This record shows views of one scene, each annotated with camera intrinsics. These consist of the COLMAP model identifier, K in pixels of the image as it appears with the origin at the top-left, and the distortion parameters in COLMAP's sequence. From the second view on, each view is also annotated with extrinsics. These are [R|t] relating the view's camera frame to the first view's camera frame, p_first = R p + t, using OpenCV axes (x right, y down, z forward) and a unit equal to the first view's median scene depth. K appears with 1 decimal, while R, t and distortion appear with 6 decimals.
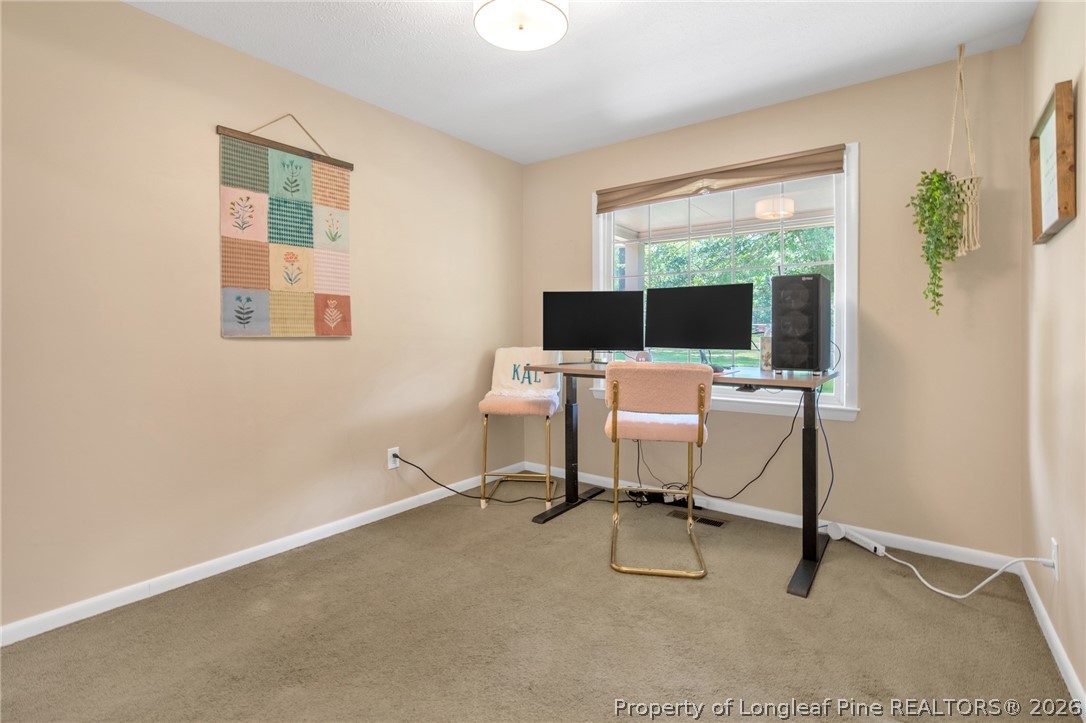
lens RADIAL K [[509.4, 0, 544.0], [0, 509.4, 340.6], [0, 0, 1]] dist [0.000320, 0.000172]
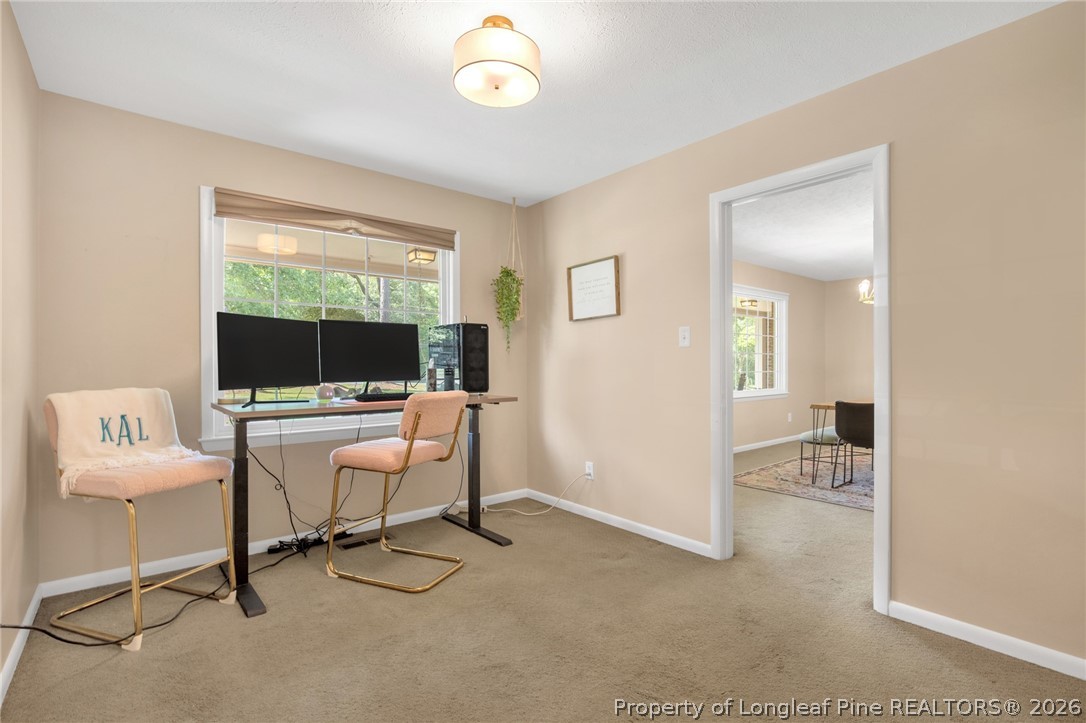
lens RADIAL K [[504.5, 0, 543.0], [0, 504.5, 361.5], [0, 0, 1]] dist [0.000144, 0.000105]
pose [[0.253888, 0.001455, 0.967233, -0.600989], [0.017605, 0.999826, -0.006125, -0.010976], [-0.967073, 0.018583, 0.253818, 0.360429]]
